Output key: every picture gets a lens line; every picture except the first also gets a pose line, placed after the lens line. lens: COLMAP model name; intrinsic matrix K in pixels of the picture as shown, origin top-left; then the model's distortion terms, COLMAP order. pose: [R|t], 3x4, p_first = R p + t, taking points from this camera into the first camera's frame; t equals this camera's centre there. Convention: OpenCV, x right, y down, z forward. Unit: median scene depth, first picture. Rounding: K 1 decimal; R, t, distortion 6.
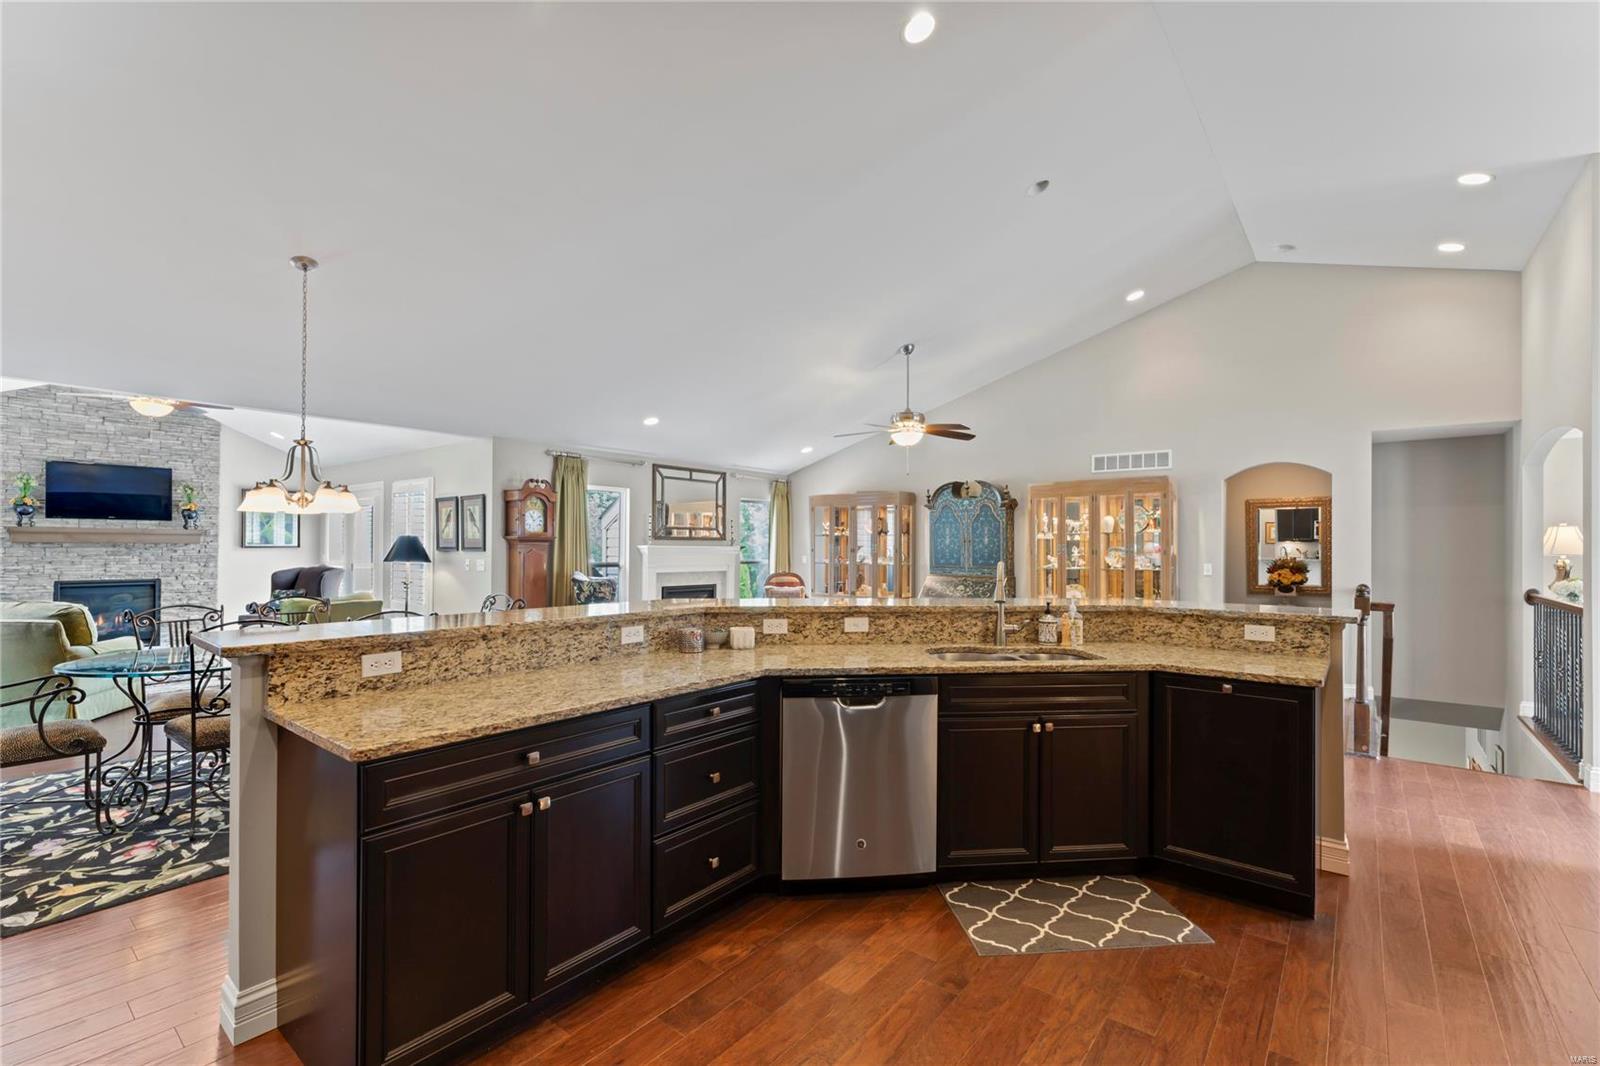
lens RADIAL K [[701.8, 0, 798.7], [0, 701.8, 541.4], [0, 0, 1]] dist [-0.000467, 0.000149]
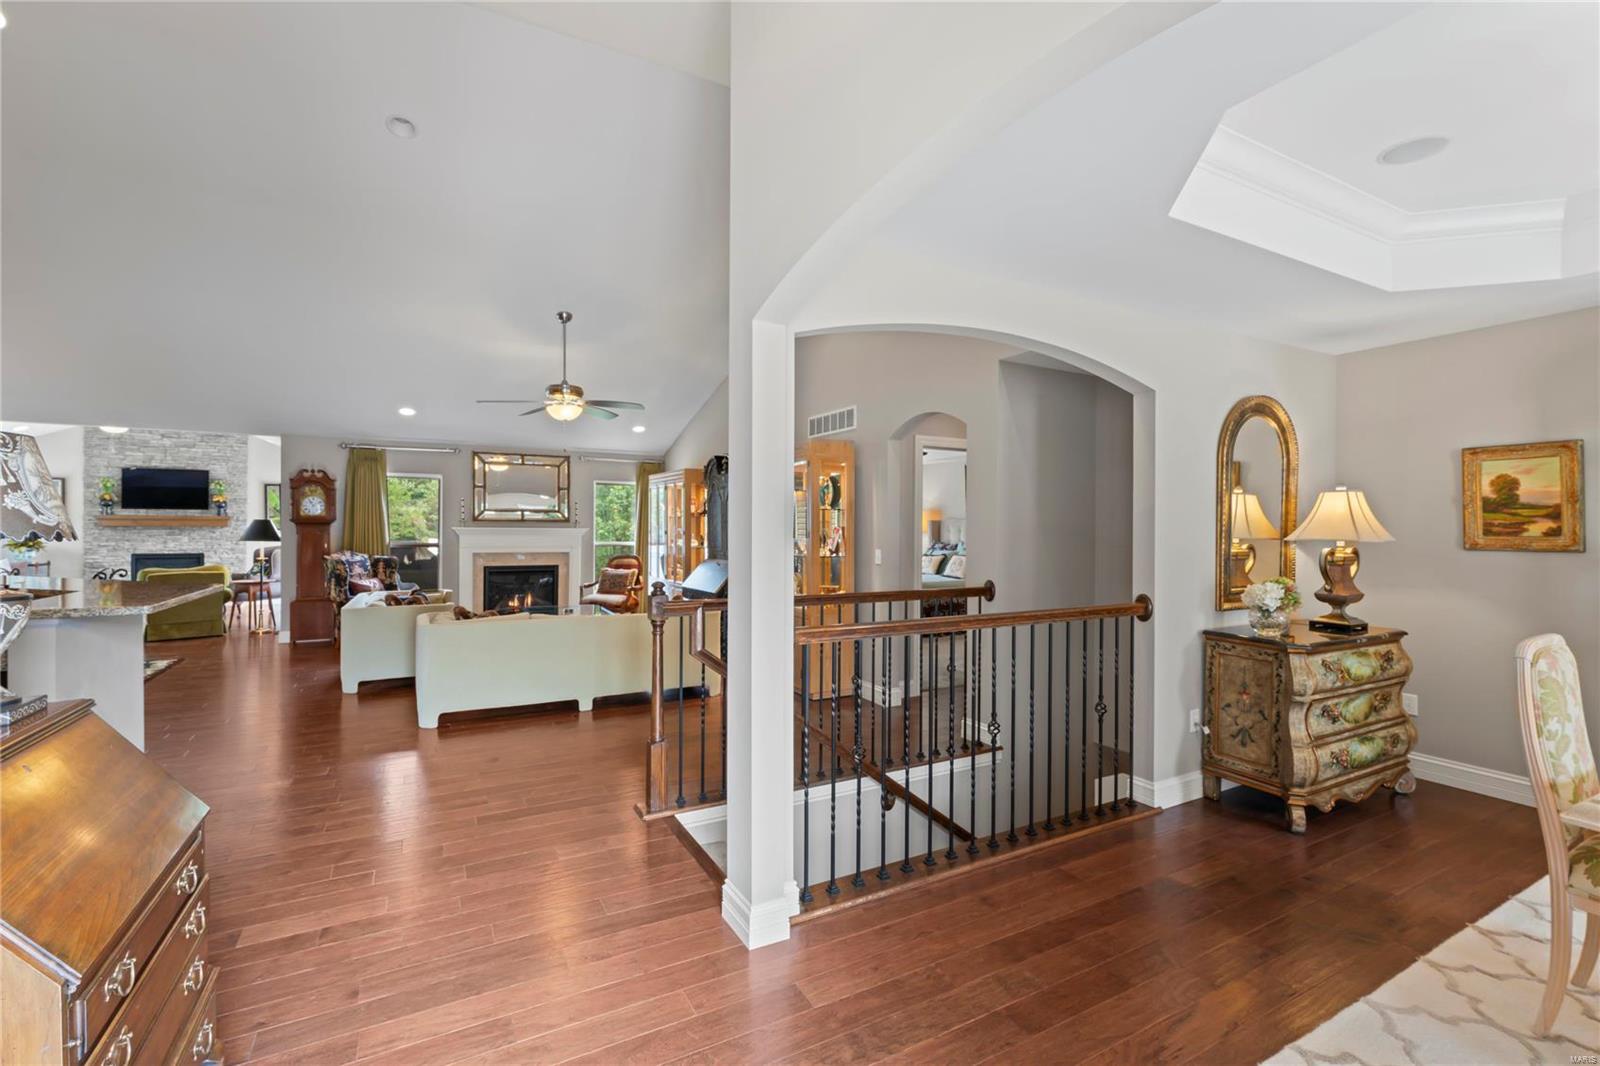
lens RADIAL K [[701.7, 0, 801.7], [0, 701.7, 528.2], [0, 0, 1]] dist [-0.000882, -0.000503]
pose [[0.922446, -0.001501, -0.386123, 0.690475], [0.003725, 0.999981, 0.005010, 0.003686], [0.386108, -0.006060, 0.922434, 0.219020]]
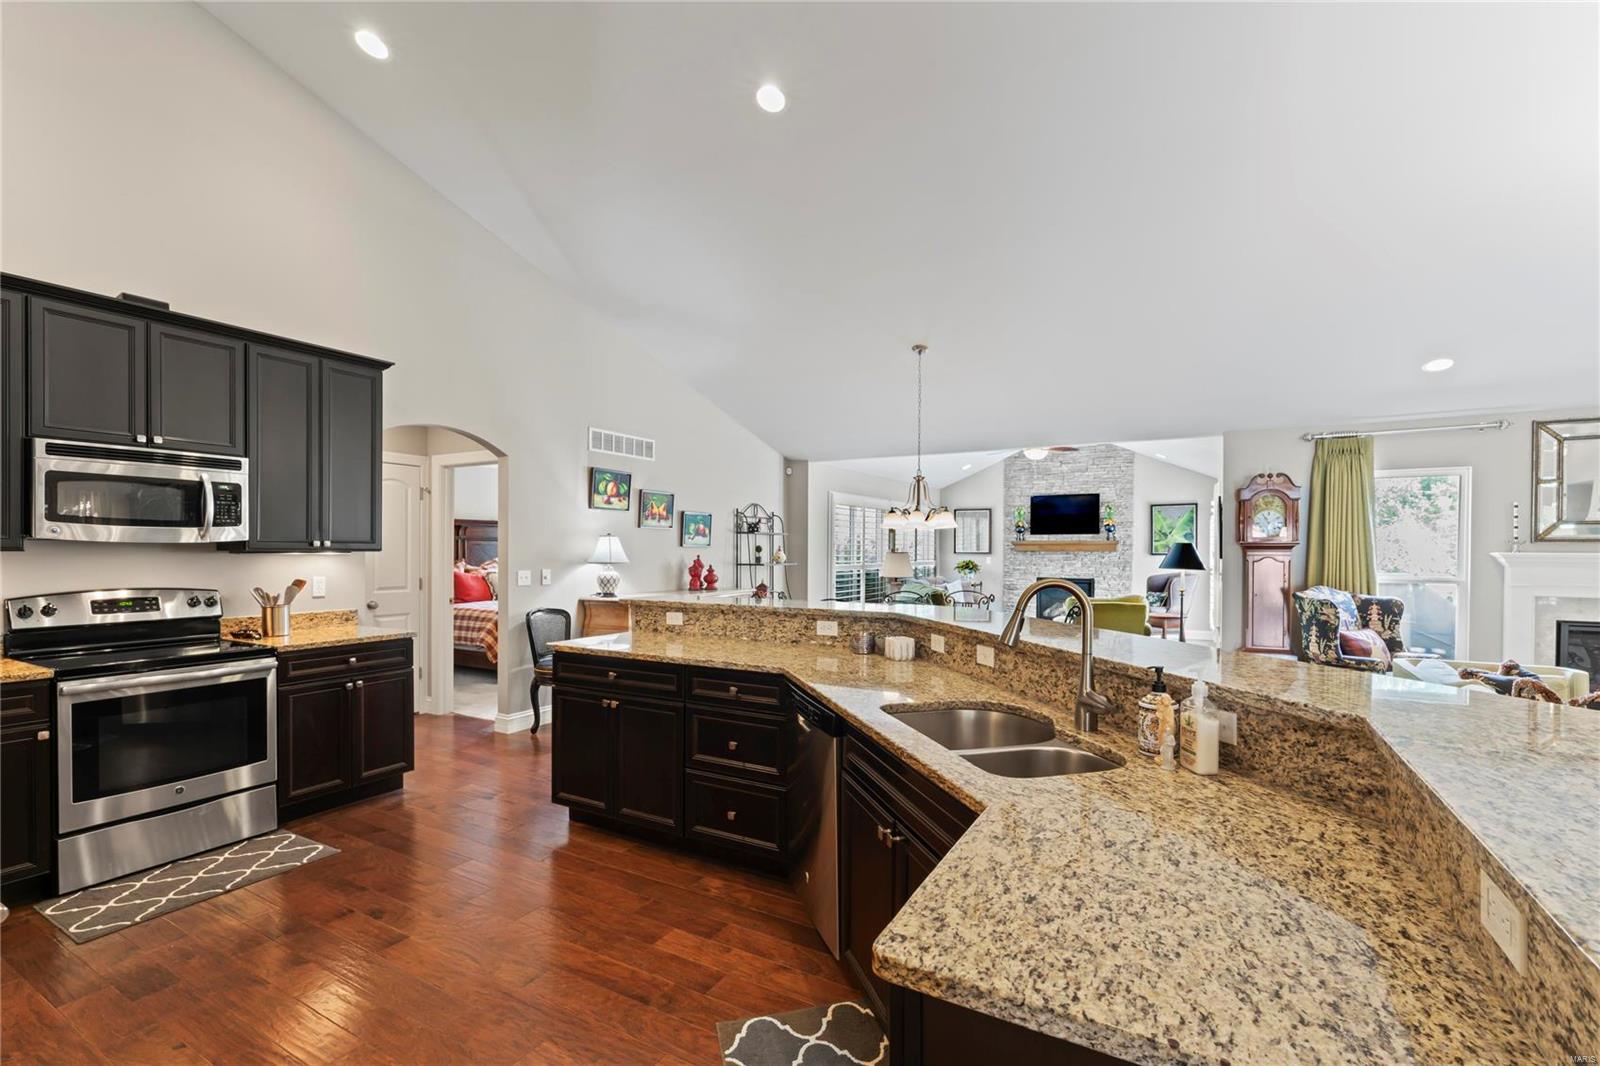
lens RADIAL K [[706.0, 0, 803.6], [0, 706.0, 555.0], [0, 0, 1]] dist [-0.001619, -0.000303]
pose [[0.153503, 0.001872, -0.988146, 0.321232], [0.005442, 0.999981, 0.002739, 0.003032], [0.988133, -0.005798, 0.153490, 0.277241]]
